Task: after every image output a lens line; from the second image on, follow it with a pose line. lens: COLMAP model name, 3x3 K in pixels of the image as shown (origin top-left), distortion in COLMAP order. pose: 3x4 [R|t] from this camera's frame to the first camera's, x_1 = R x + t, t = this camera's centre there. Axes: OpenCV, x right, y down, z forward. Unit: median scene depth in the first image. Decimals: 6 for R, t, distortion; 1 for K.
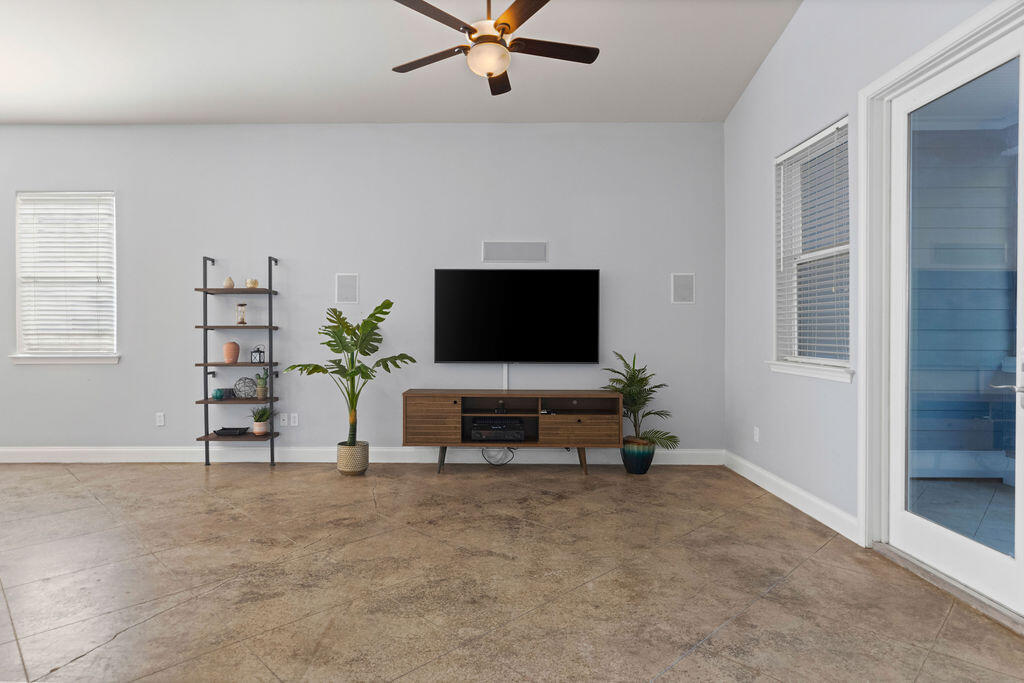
lens RADIAL K [[578.1, 0, 473.3], [0, 578.1, 335.6], [0, 0, 1]] dist [0.017570, 0.002459]
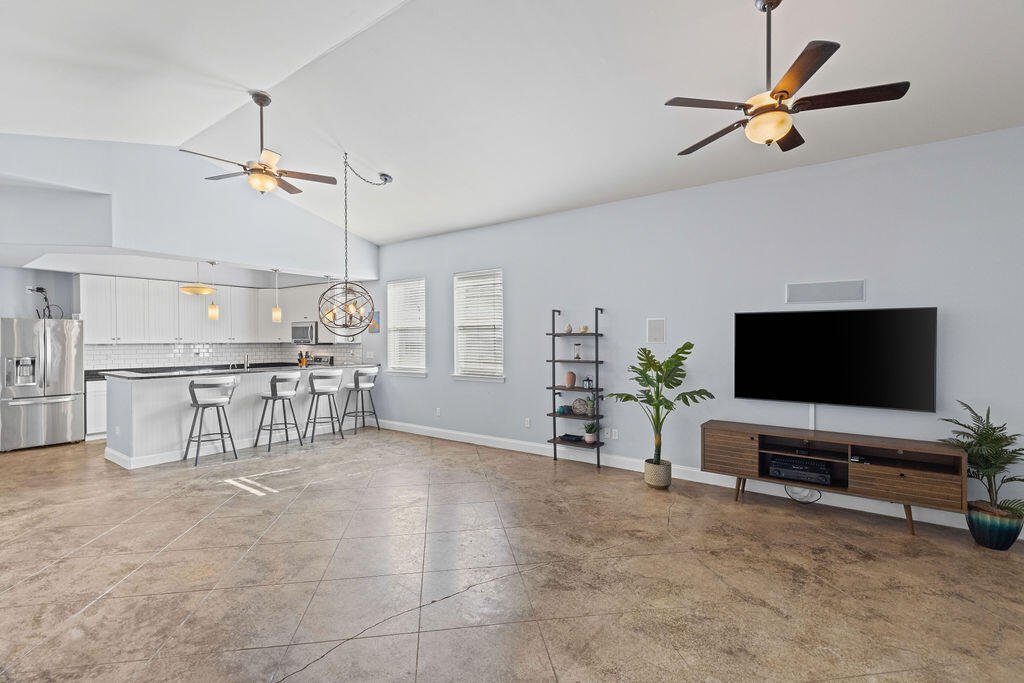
lens RADIAL K [[460.3, 0, 507.1], [0, 460.3, 343.5], [0, 0, 1]] dist [0.002037, 0.000183]
pose [[0.818029, 0.000352, -0.575177, 0.088986], [0.008267, 0.999889, 0.012369, -0.076172], [0.575117, -0.014874, 0.817936, 0.037001]]
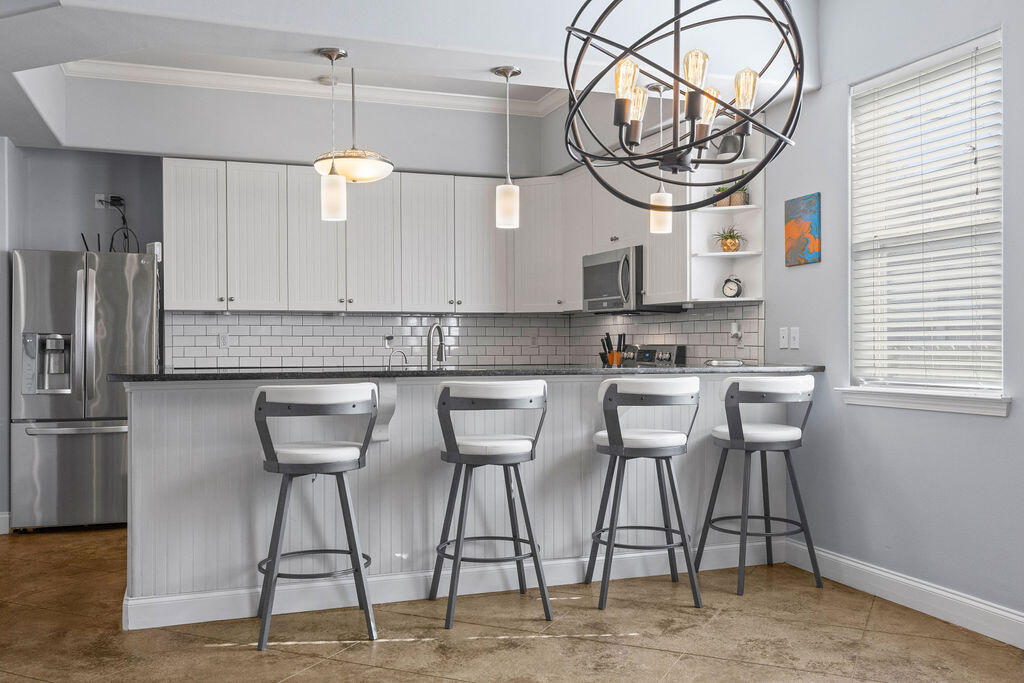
lens RADIAL K [[904.4, 0, 515.7], [0, 904.4, 346.8], [0, 0, 1]] dist [-0.003669, 0.005284]
pose [[0.362536, 0.000696, -0.931970, -0.437967], [0.010061, 0.999939, 0.004661, -0.014316], [0.931915, -0.011067, 0.362507, 0.456828]]
